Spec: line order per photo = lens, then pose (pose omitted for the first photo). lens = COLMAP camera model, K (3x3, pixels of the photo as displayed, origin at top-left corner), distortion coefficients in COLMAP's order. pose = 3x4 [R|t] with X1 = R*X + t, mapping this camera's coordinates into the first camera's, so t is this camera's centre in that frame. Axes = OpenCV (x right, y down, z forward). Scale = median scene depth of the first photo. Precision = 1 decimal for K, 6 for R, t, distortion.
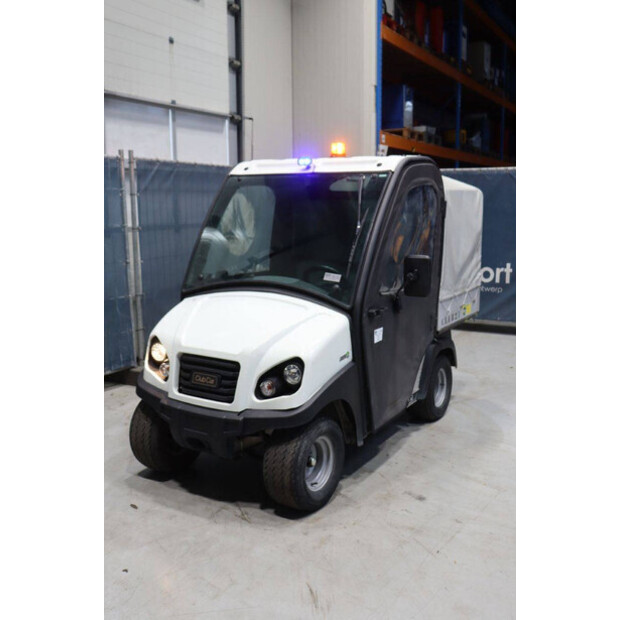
lens RADIAL K [[667.9, 0, 310.0], [0, 667.9, 310.0], [0, 0, 1]] dist [-0.022939, -0.000935]
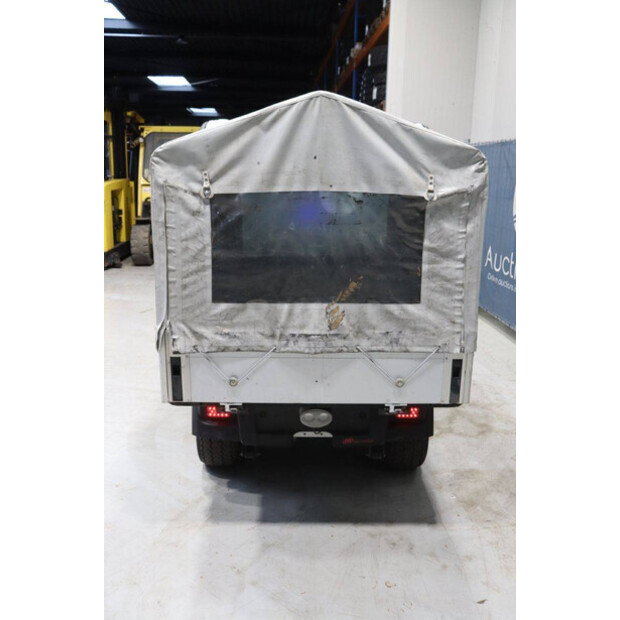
lens RADIAL K [[551.8, 0, 310.0], [0, 551.8, 310.0], [0, 0, 1]] dist [-0.135775, 0.144201]
pose [[-0.853122, 0.117058, -0.508410, 0.516440], [-0.100353, 0.919485, 0.380100, -0.323976], [0.511969, 0.375292, -0.772686, 1.942772]]
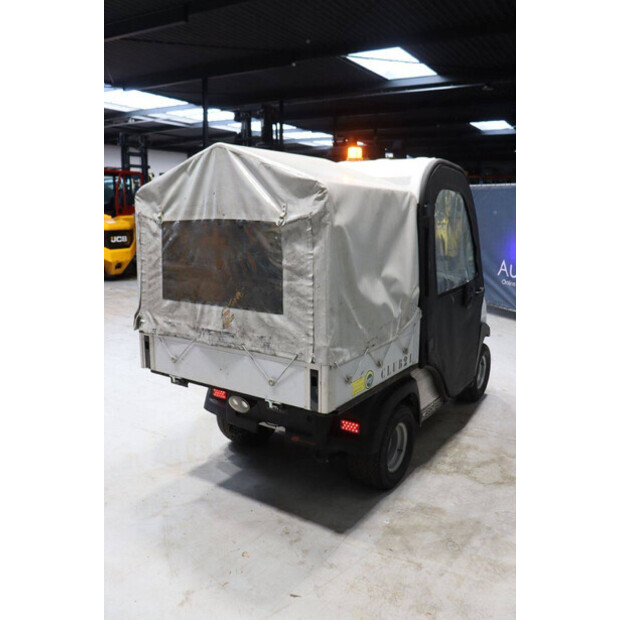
lens RADIAL K [[537.9, 0, 310.0], [0, 537.9, 310.0], [0, 0, 1]] dist [-0.131239, 0.118440]
pose [[-0.998249, -0.012955, 0.057720, 0.071816], [0.007783, 0.938477, 0.345254, -0.351754], [-0.058642, 0.345099, -0.936733, 2.152427]]
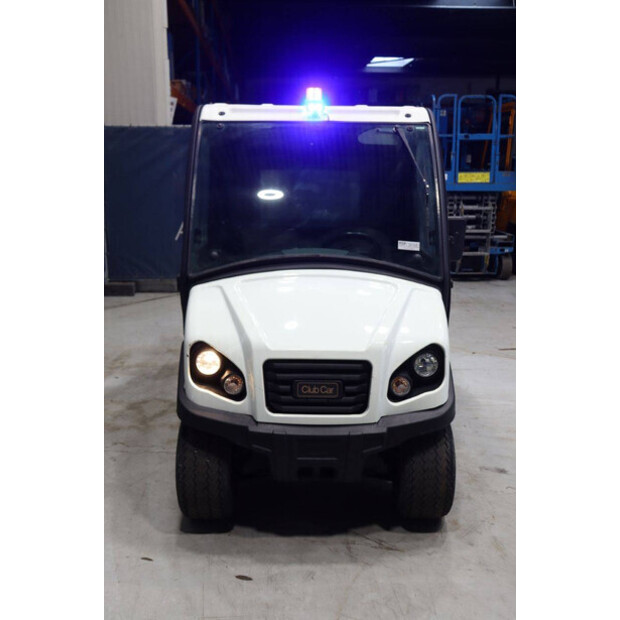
lens RADIAL K [[634.9, 0, 310.0], [0, 634.9, 310.0], [0, 0, 1]] dist [-0.043382, 0.015022]
pose [[0.848078, -0.112408, 0.517810, -0.490943], [0.077225, 0.993025, 0.089090, -0.047802], [-0.524213, -0.035567, 0.850844, 0.360596]]
